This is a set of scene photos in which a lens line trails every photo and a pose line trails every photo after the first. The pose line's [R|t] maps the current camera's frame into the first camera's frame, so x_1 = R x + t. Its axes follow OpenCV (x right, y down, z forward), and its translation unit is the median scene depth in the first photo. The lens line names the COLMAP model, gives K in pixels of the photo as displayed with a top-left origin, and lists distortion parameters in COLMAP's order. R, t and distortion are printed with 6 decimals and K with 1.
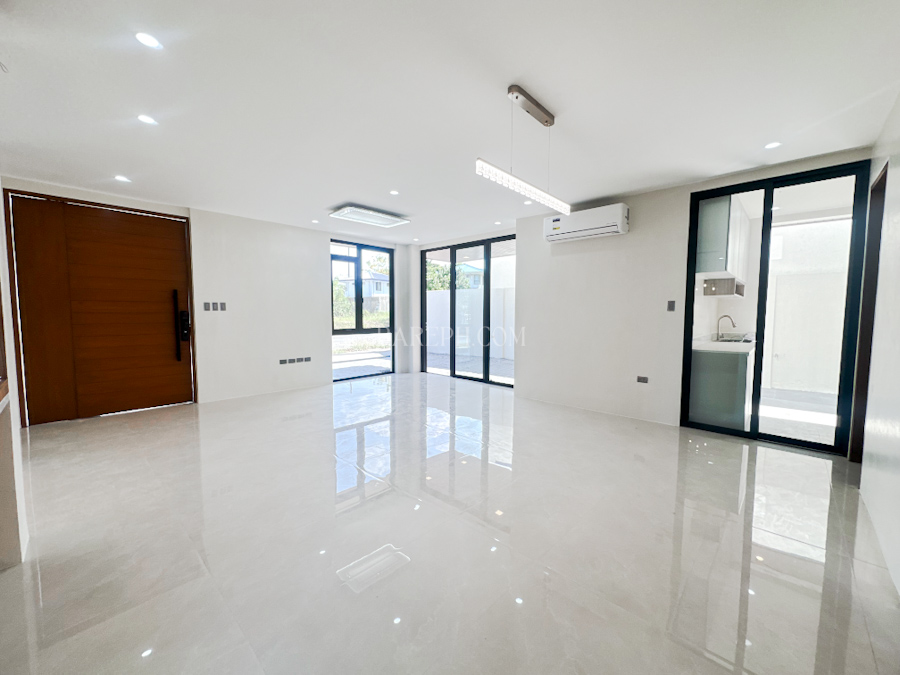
lens RADIAL K [[364.7, 0, 450.2], [0, 364.7, 338.9], [0, 0, 1]] dist [-0.000769, 0.000495]
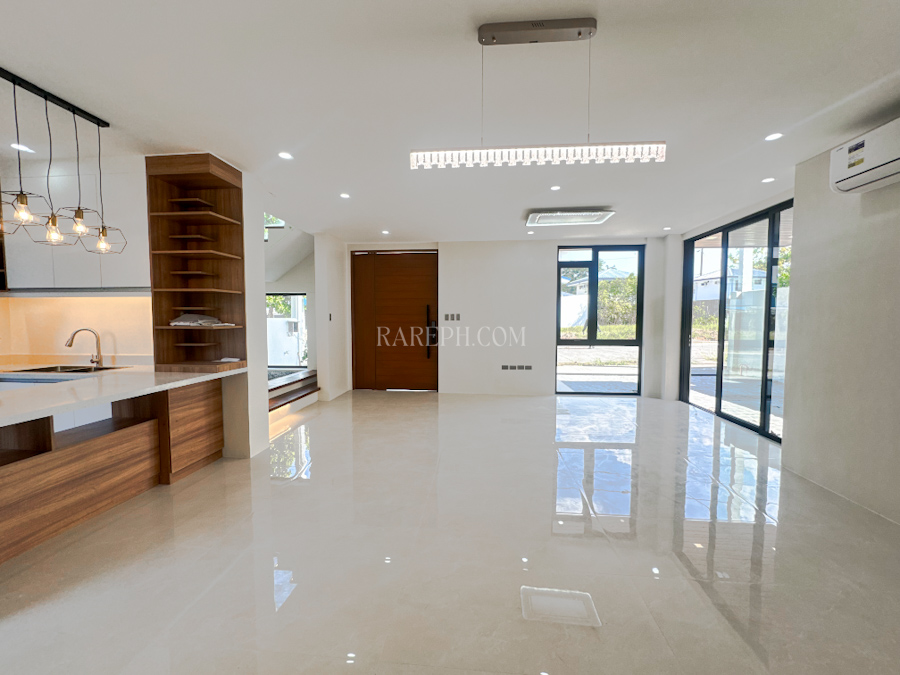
lens RADIAL K [[364.7, 0, 450.2], [0, 364.7, 338.9], [0, 0, 1]] dist [-0.000769, 0.000495]
pose [[0.616178, 0.043054, -0.786430, 0.256100], [-0.054703, 0.998433, 0.011800, -0.022788], [0.785705, 0.035749, 0.617567, 0.176567]]
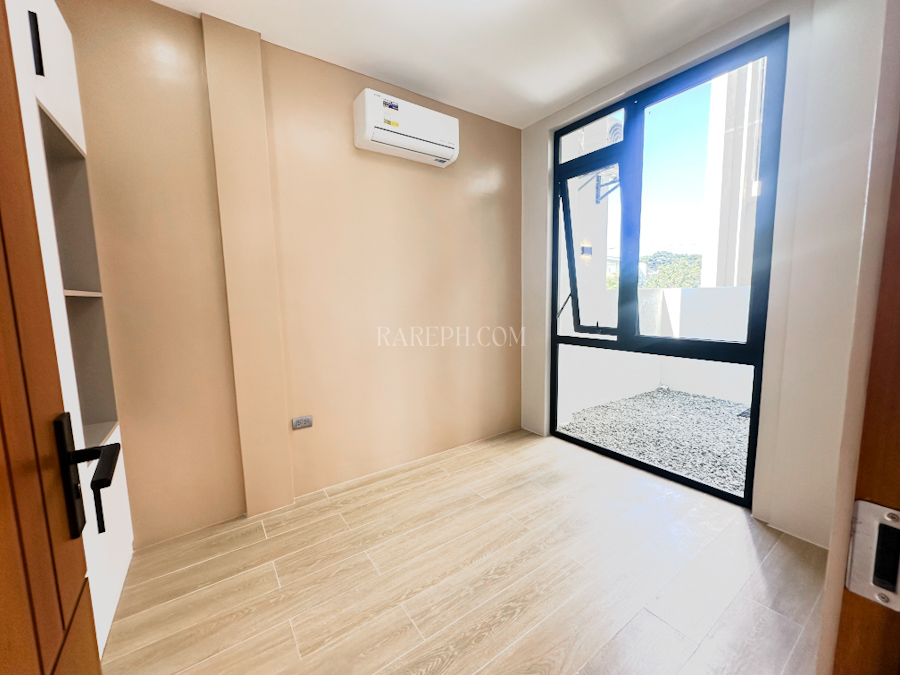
lens RADIAL K [[369.3, 0, 480.0], [0, 369.3, 337.8], [0, 0, 1]] dist [-0.000397, 0.000083]
pose [[-0.146671, 0.113984, -0.982596, 0.153281], [-0.057123, 0.990705, 0.123451, -0.067320], [0.987535, 0.074235, -0.138796, 0.953950]]
